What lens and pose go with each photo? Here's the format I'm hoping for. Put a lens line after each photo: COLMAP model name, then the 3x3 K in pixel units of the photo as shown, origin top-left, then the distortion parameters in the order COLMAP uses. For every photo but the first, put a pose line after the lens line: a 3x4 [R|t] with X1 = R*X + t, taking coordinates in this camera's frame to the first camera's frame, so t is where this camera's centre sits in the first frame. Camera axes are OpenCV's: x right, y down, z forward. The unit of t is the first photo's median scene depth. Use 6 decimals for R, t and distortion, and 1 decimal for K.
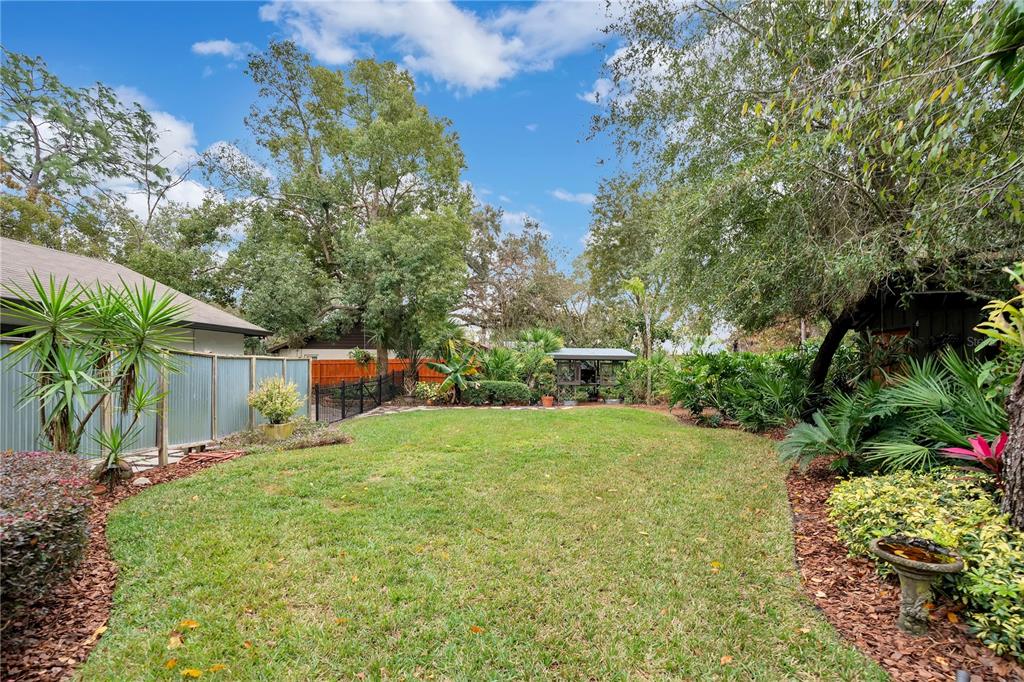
lens RADIAL K [[482.9, 0, 531.9], [0, 482.9, 340.8], [0, 0, 1]] dist [-0.070856, 0.031386]
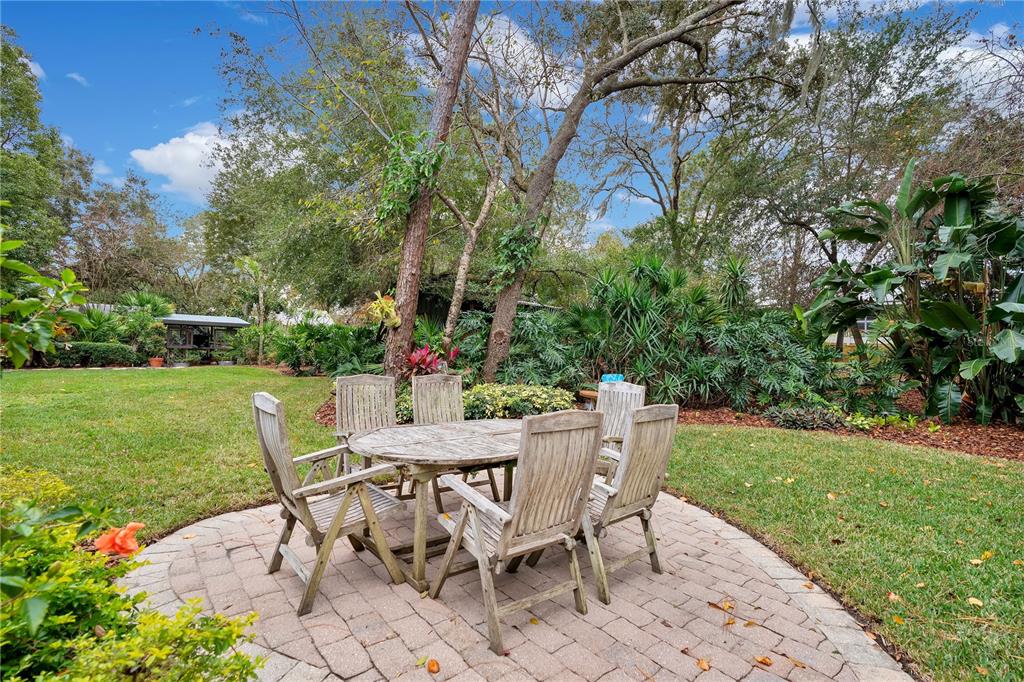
lens RADIAL K [[482.9, 0, 531.9], [0, 482.9, 340.8], [0, 0, 1]] dist [-0.070856, 0.031386]
pose [[0.740932, 0.021450, 0.671238, -0.041911], [-0.055679, 0.998011, 0.029568, 0.000409], [-0.669268, -0.059282, 0.740652, -0.290731]]
